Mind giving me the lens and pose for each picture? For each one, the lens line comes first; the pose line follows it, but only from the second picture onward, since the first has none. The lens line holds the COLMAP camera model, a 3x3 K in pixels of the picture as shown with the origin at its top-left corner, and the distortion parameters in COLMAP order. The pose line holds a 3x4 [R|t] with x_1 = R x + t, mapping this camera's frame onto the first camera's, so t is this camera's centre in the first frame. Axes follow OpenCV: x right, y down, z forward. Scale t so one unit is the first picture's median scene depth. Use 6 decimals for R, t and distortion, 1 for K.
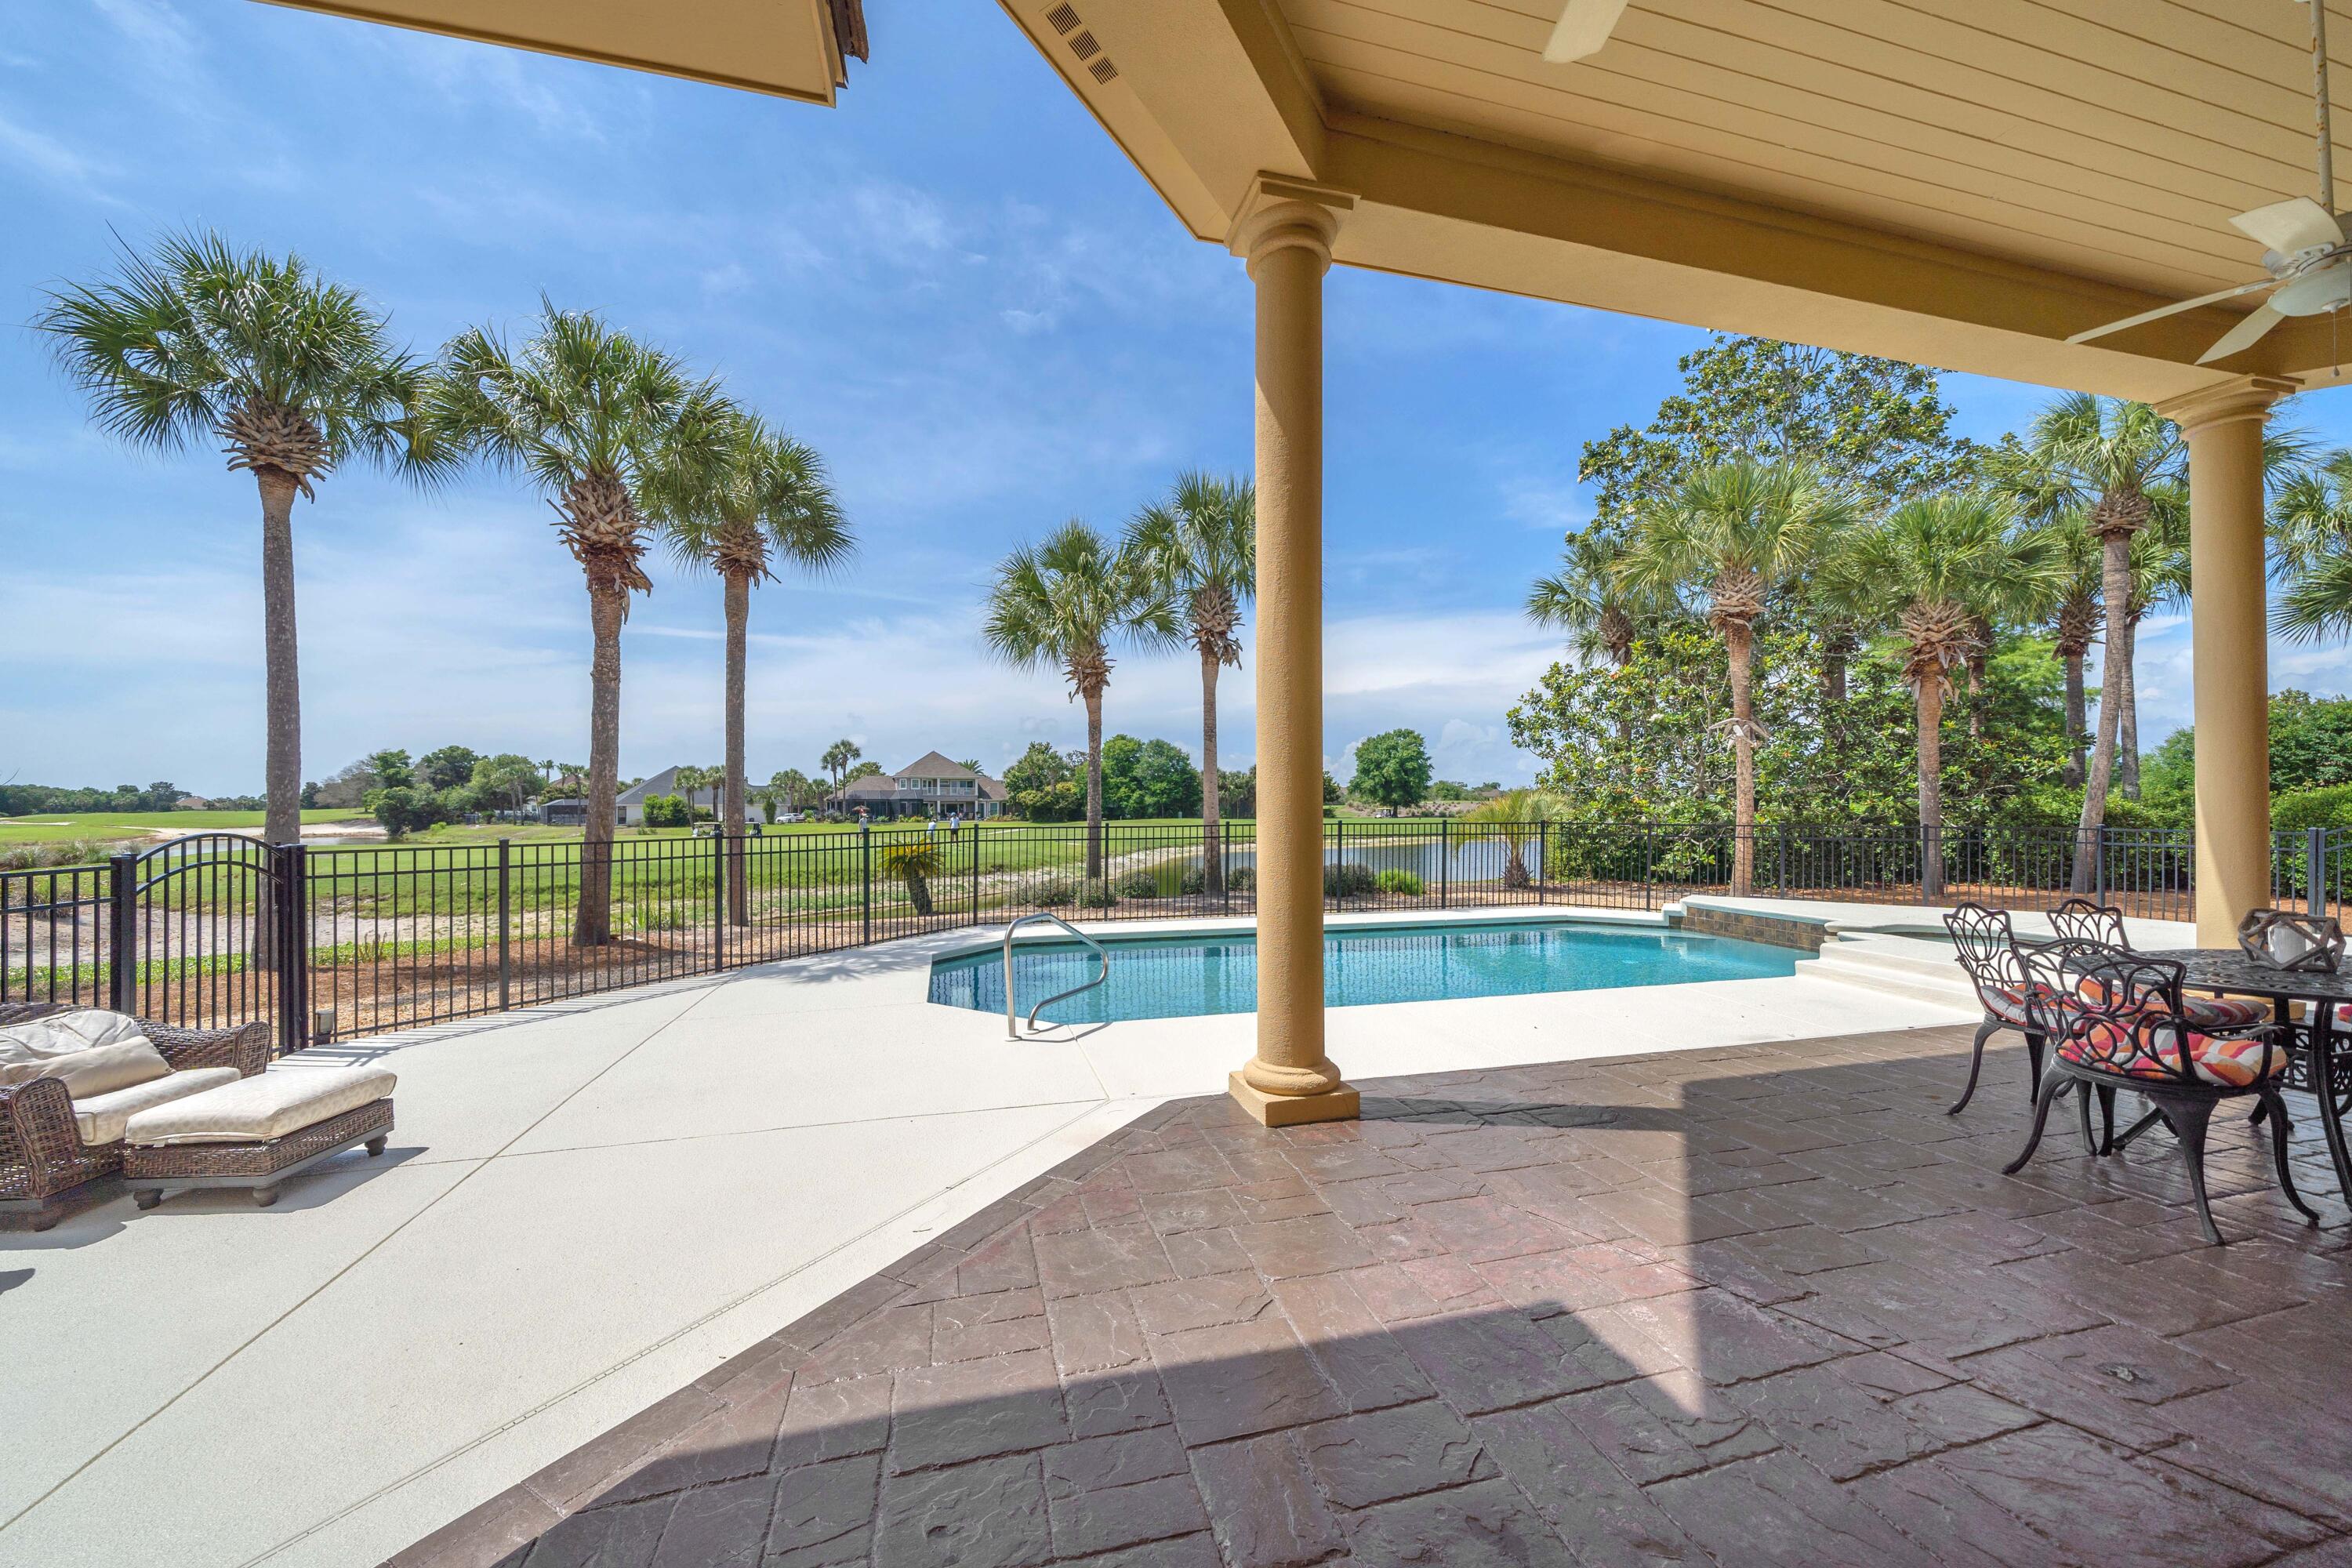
lens RADIAL K [[832.0, 0, 1168.2], [0, 832.0, 804.9], [0, 0, 1]] dist [-0.007314, -0.000088]
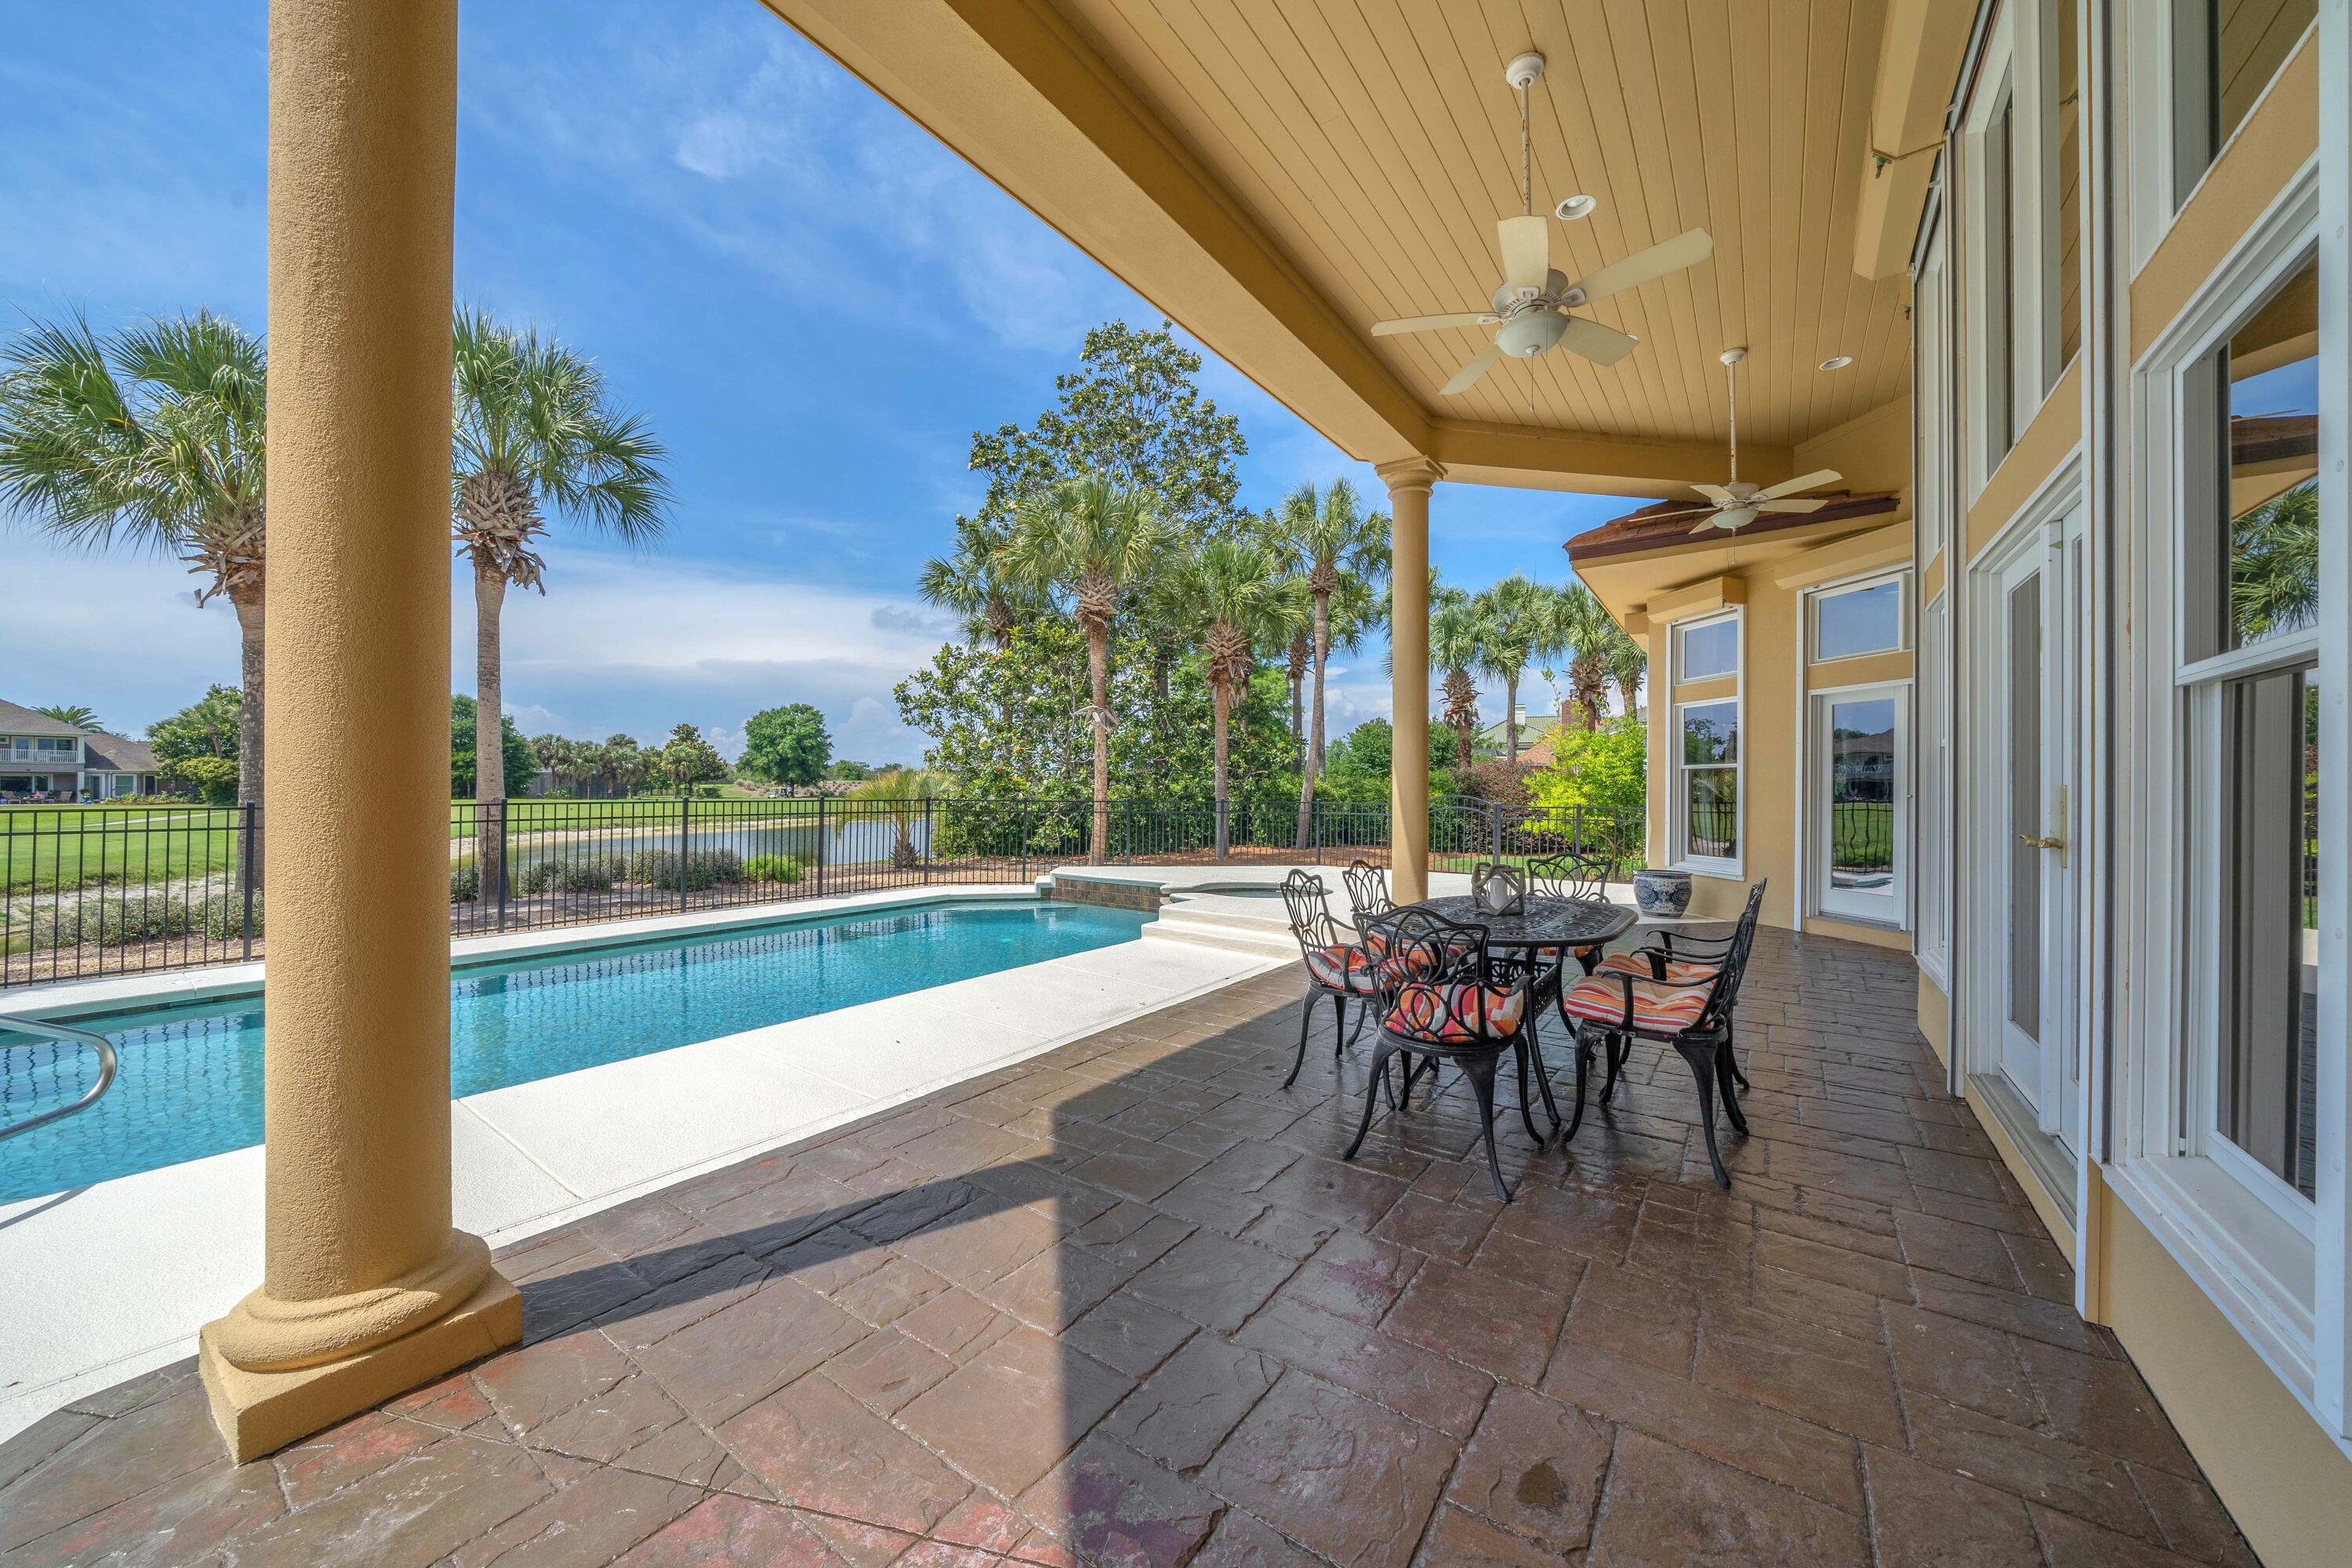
lens RADIAL K [[822.8, 0, 1165.8], [0, 822.8, 782.7], [0, 0, 1]] dist [-0.005527, -0.000018]
pose [[0.770610, 0.009649, 0.637235, 0.047213], [-0.007665, 0.999953, -0.005872, 0.004470], [-0.637261, -0.000359, 0.770648, 0.075102]]
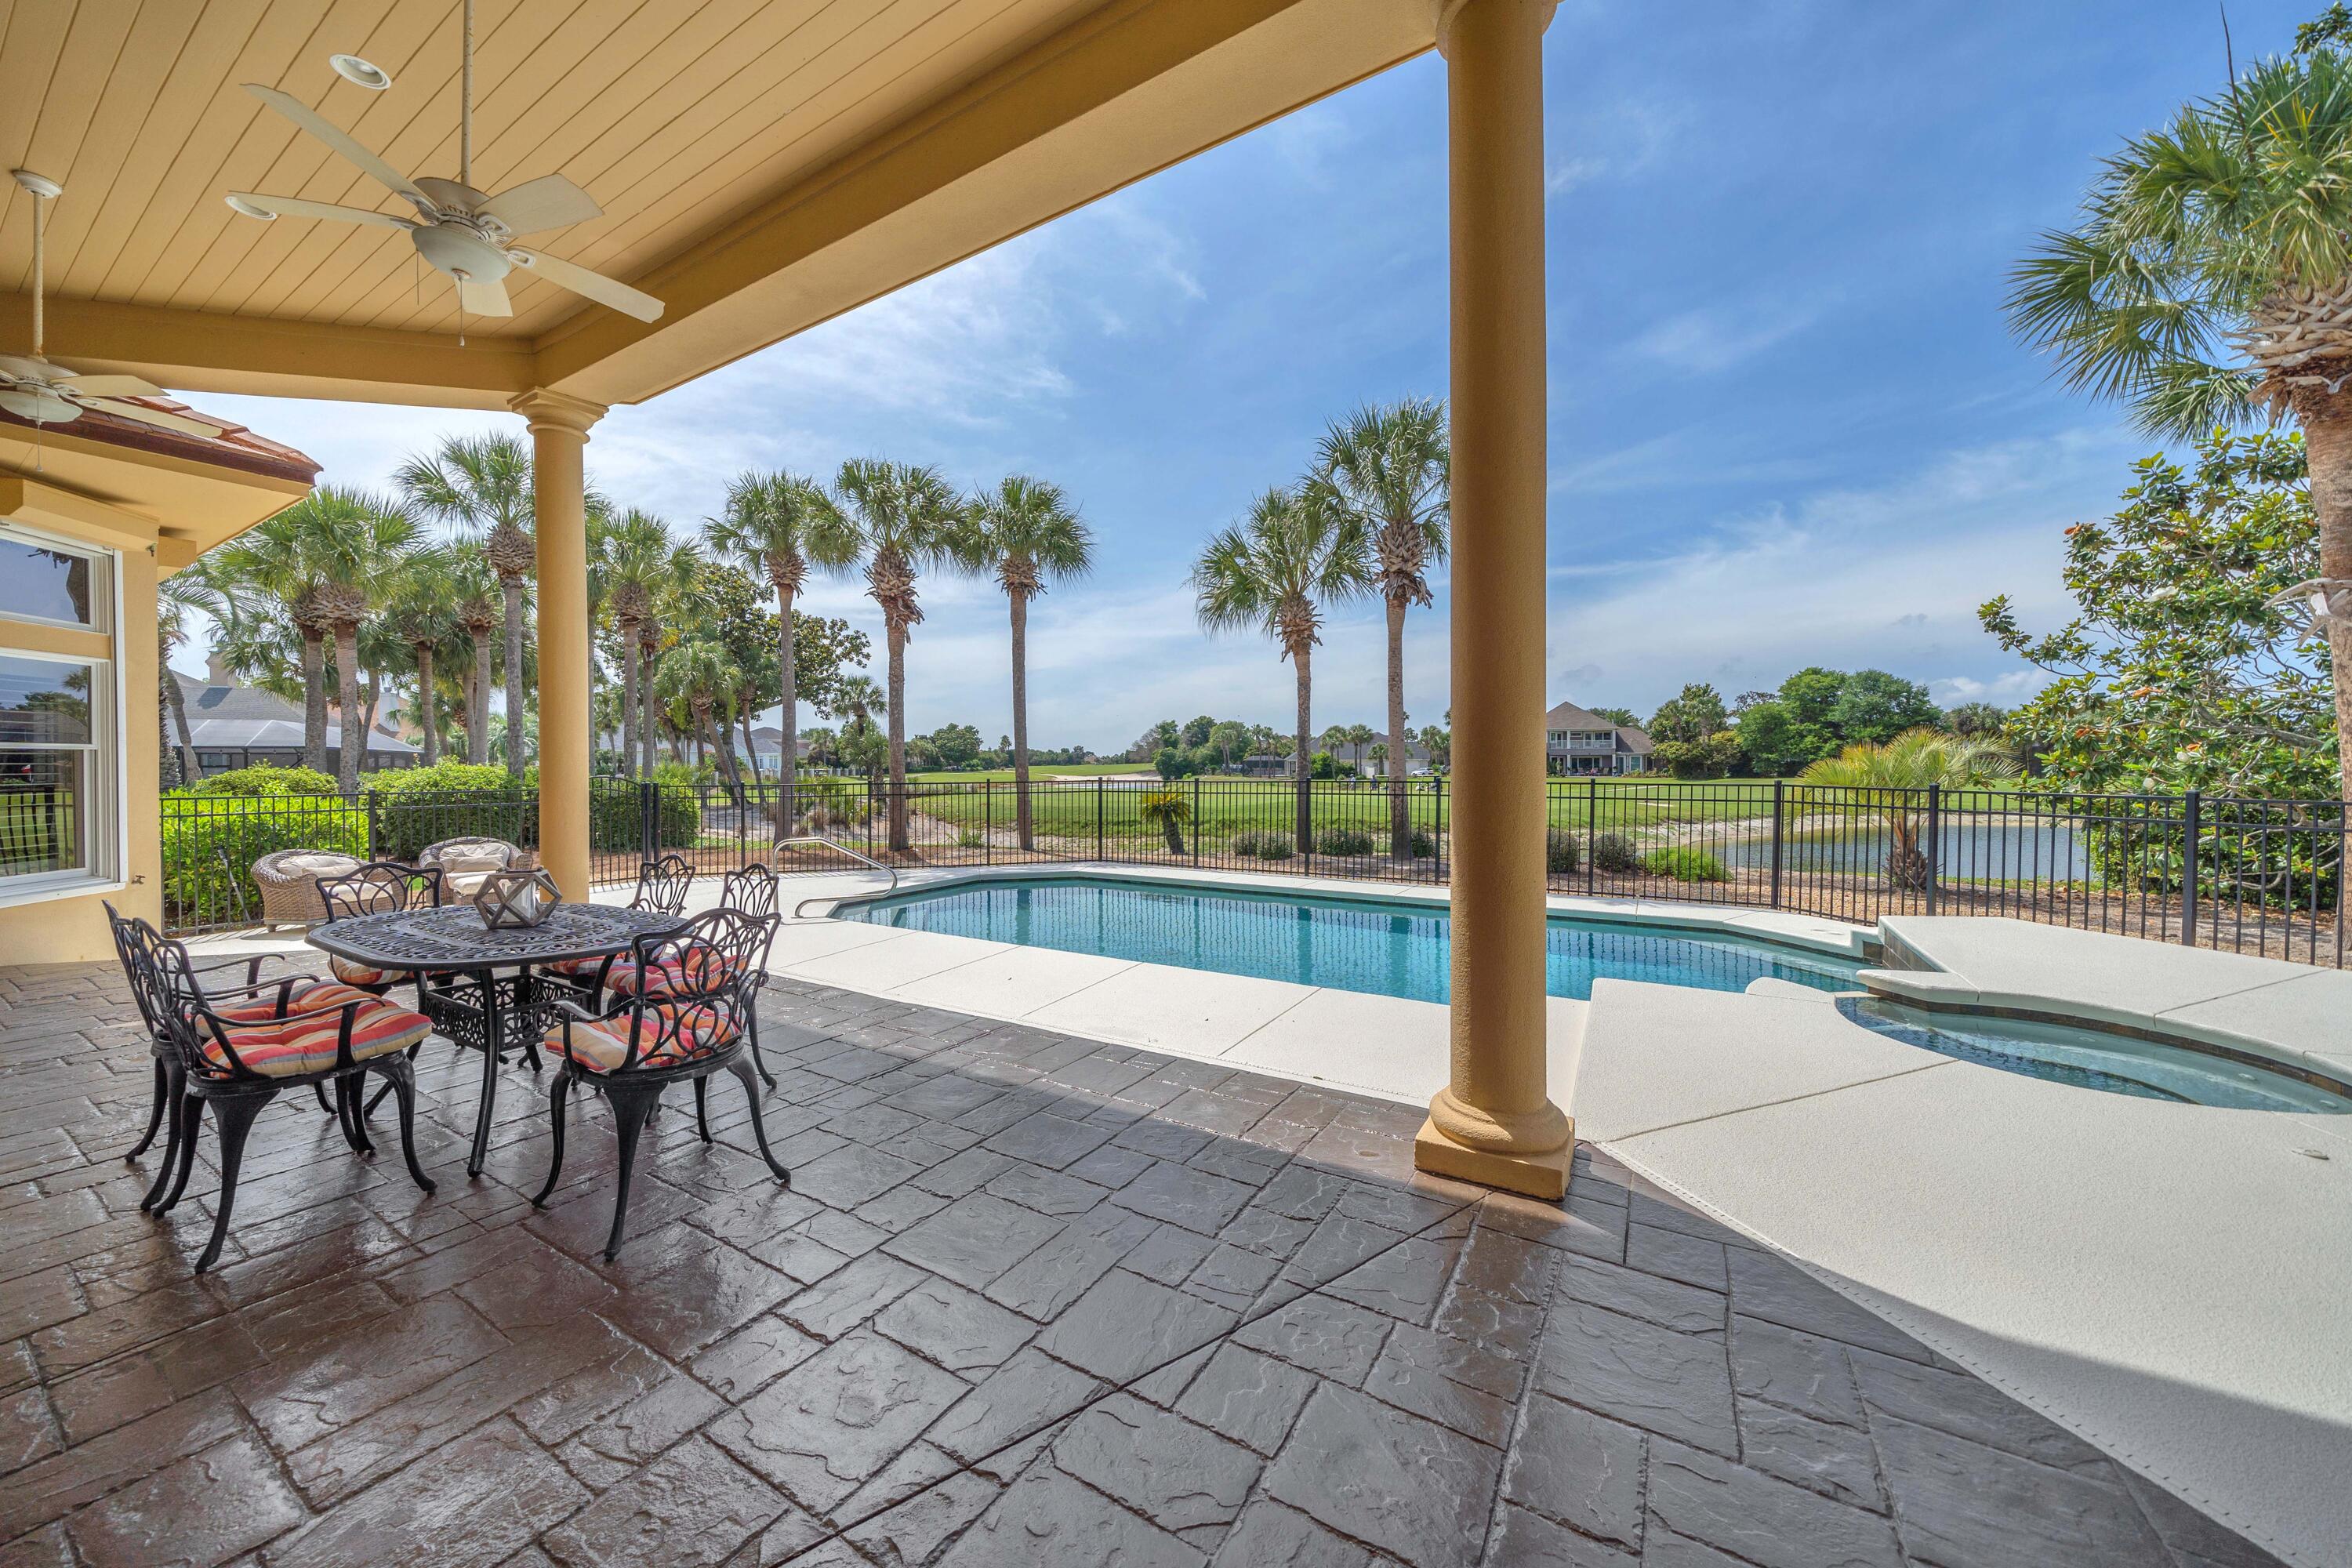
lens RADIAL K [[832.7, 0, 1167.8], [0, 832.7, 769.8], [0, 0, 1]] dist [-0.002195, -0.000050]
pose [[0.703092, 0.006063, -0.711073, 0.491814], [0.003195, 0.999927, 0.011685, -0.002055], [0.711091, -0.010488, 0.703021, 0.163923]]
